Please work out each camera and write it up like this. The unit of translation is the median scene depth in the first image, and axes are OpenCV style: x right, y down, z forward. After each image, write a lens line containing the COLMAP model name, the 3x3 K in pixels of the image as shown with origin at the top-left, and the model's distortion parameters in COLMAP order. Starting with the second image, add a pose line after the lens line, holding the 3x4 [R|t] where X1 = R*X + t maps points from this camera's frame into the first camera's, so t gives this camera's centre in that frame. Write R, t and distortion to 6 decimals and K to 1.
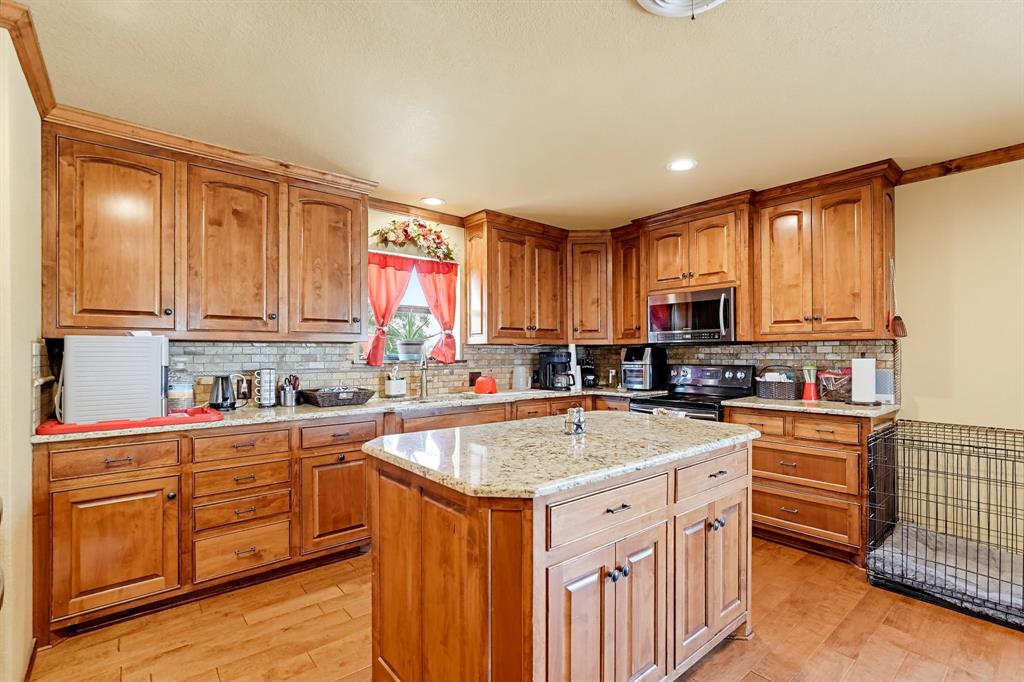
lens RADIAL K [[463.1, 0, 535.1], [0, 463.1, 357.3], [0, 0, 1]] dist [-0.015461, 0.006557]
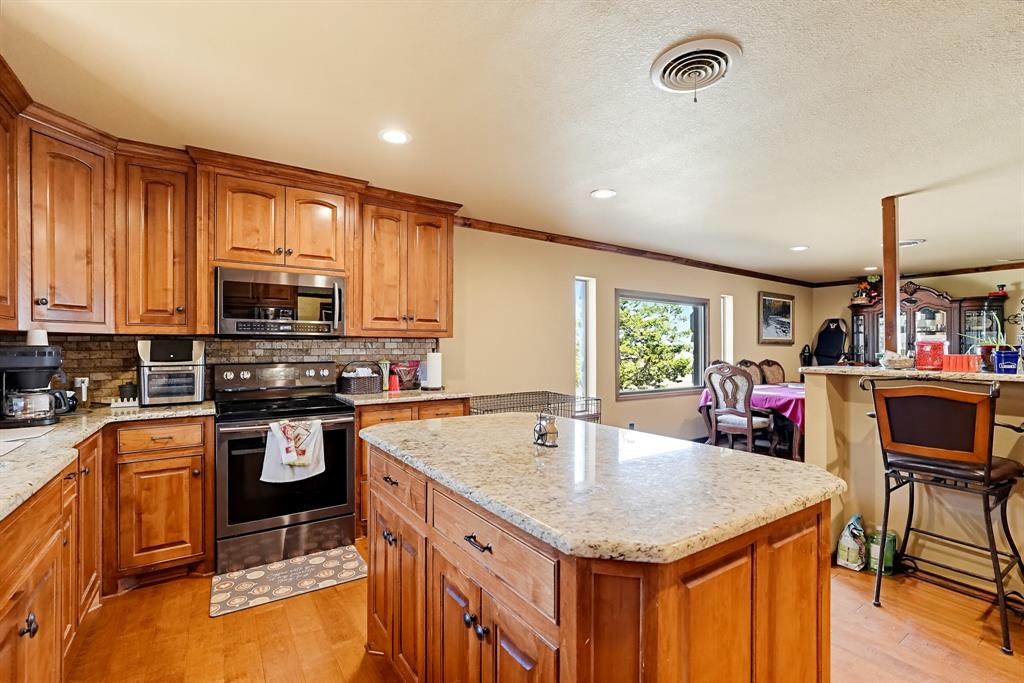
lens RADIAL K [[463.1, 0, 507.9], [0, 463.1, 347.1], [0, 0, 1]] dist [-0.015461, 0.006557]
pose [[0.117491, 0.002876, 0.993070, -0.447770], [0.008183, 0.999959, -0.003864, -0.005497], [-0.993040, 0.008580, 0.117463, 0.559998]]
